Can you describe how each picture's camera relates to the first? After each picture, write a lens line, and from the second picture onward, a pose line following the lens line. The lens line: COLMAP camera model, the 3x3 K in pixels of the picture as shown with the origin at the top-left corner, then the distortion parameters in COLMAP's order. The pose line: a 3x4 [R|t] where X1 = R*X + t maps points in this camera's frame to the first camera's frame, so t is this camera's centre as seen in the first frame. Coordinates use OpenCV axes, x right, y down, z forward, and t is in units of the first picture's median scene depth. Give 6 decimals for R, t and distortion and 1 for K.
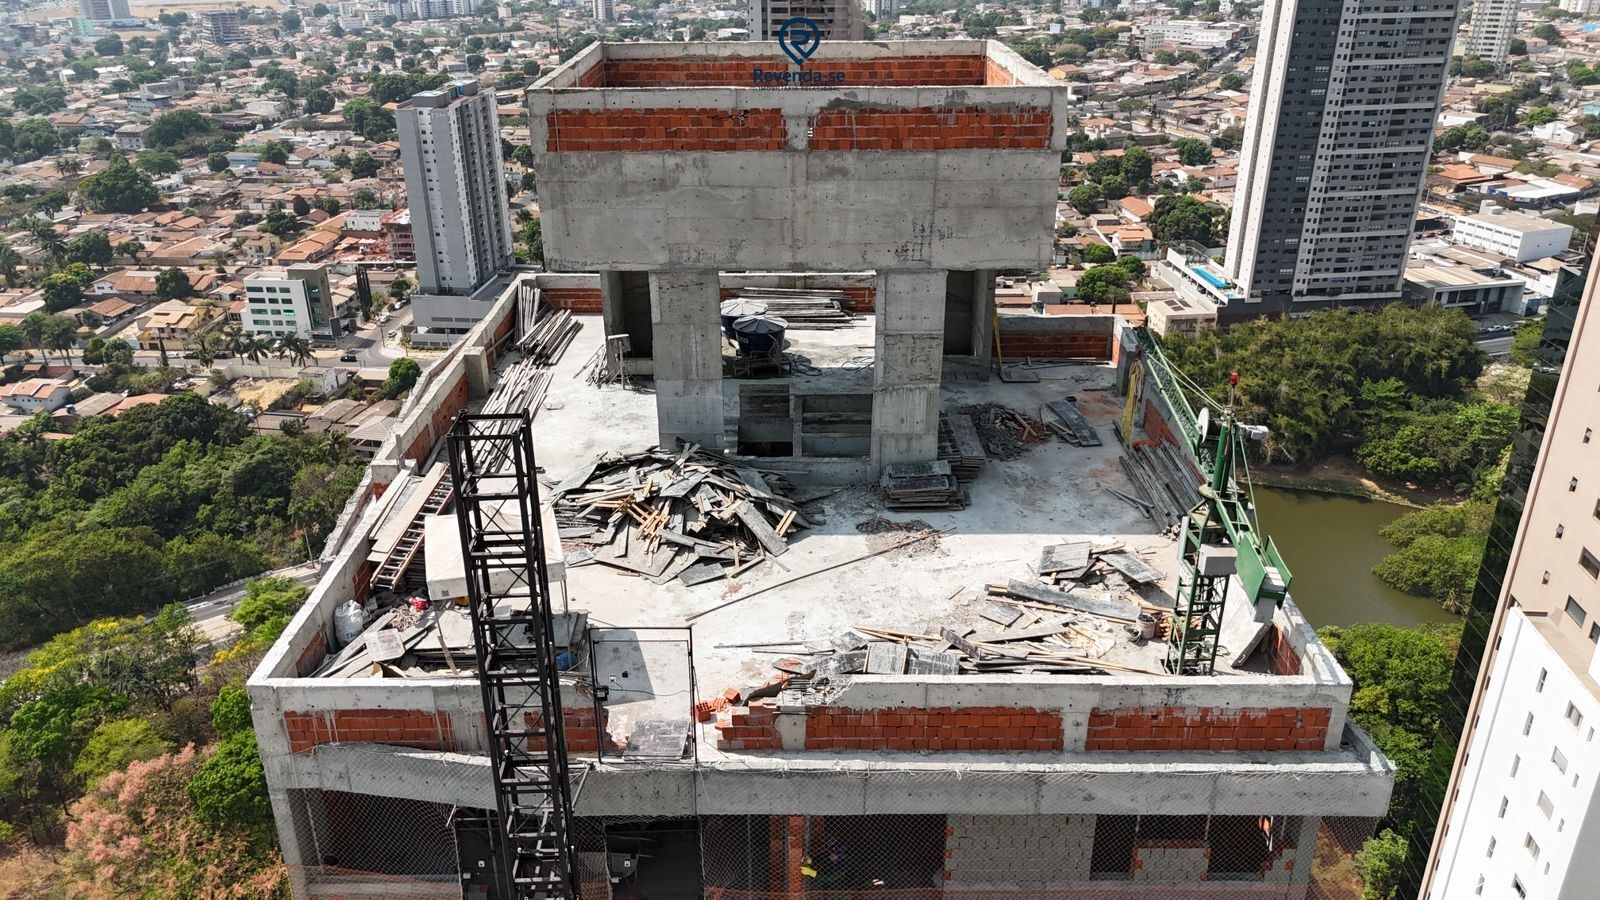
lens RADIAL K [[1183.4, 0, 796.1], [0, 1183.4, 447.4], [0, 0, 1]] dist [0.067479, -0.059241]
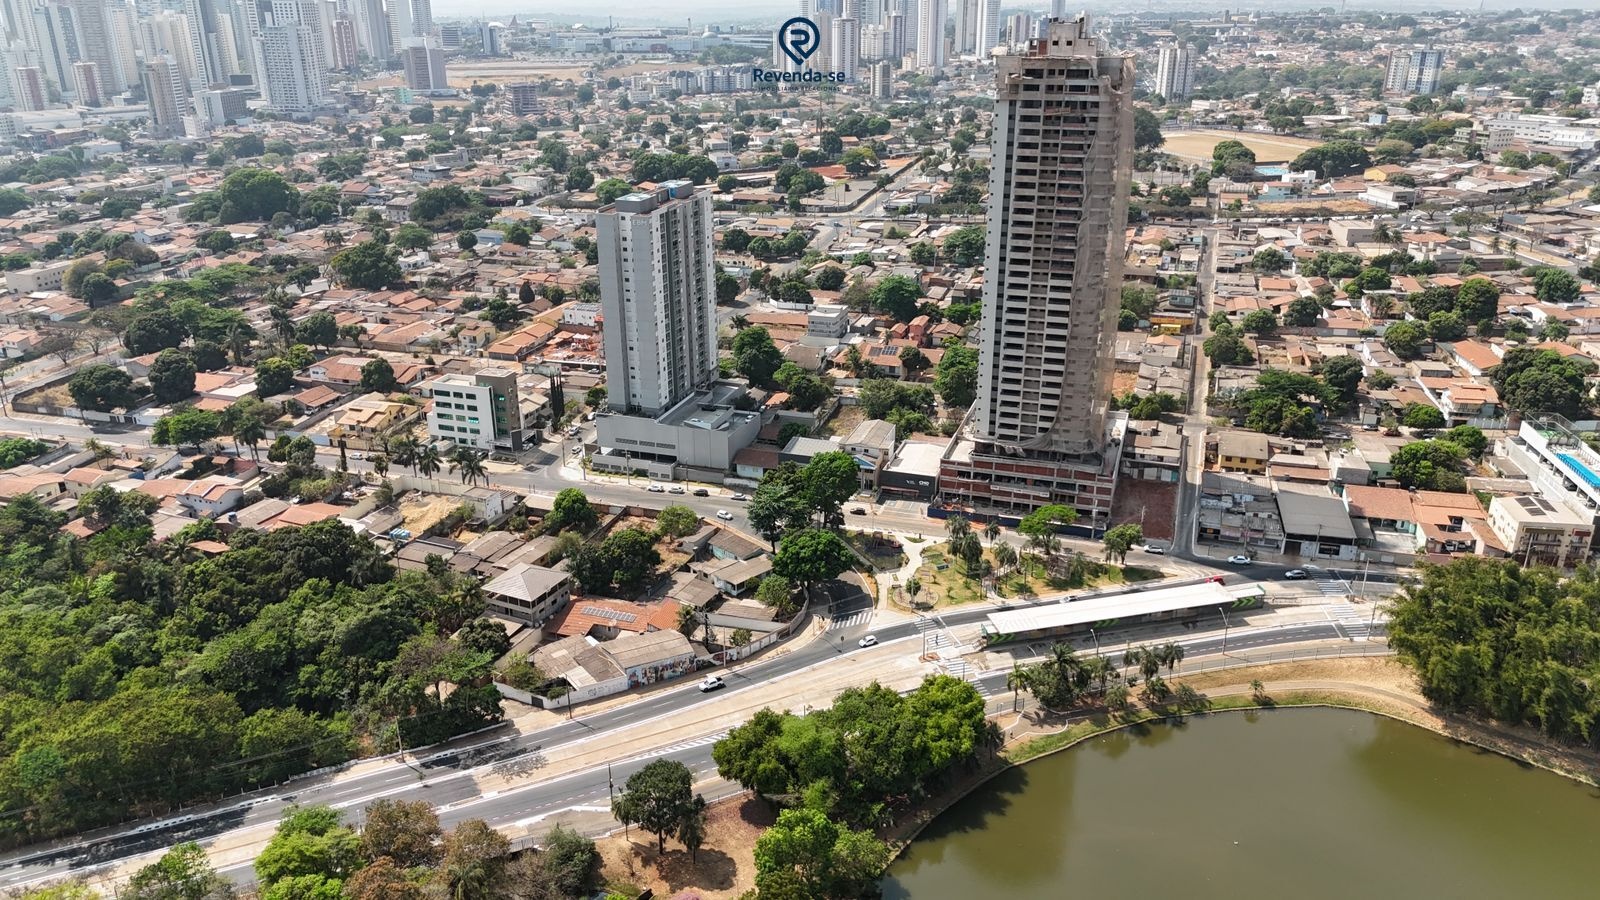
lens RADIAL K [[1183.4, 0, 795.9], [0, 1183.4, 448.8], [0, 0, 1]] dist [0.067479, -0.059241]
pose [[0.973812, 0.084105, -0.211224, 0.019328], [-0.094949, 0.994608, -0.041712, -0.075656], [0.206577, 0.060675, 0.976547, 0.145723]]
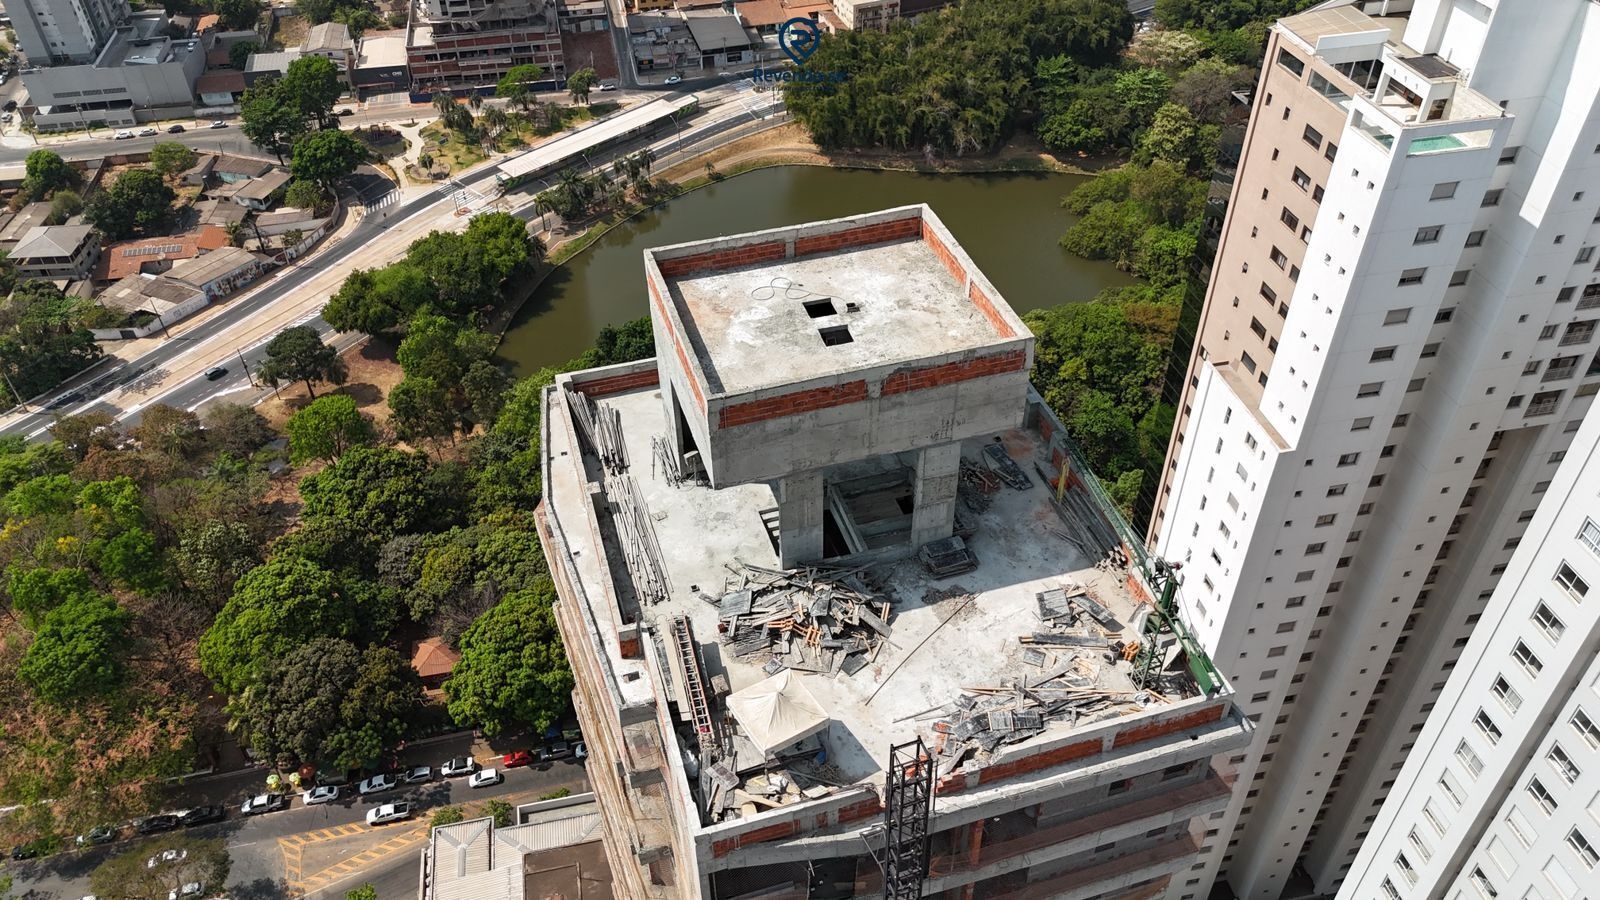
lens RADIAL K [[1183.4, 0, 795.4], [0, 1183.4, 451.2], [0, 0, 1]] dist [0.067479, -0.059241]
pose [[0.957271, -0.192761, 0.215583, -0.026926], [0.128303, 0.951164, 0.280759, -0.038268], [-0.259174, -0.241102, 0.935253, -0.026372]]
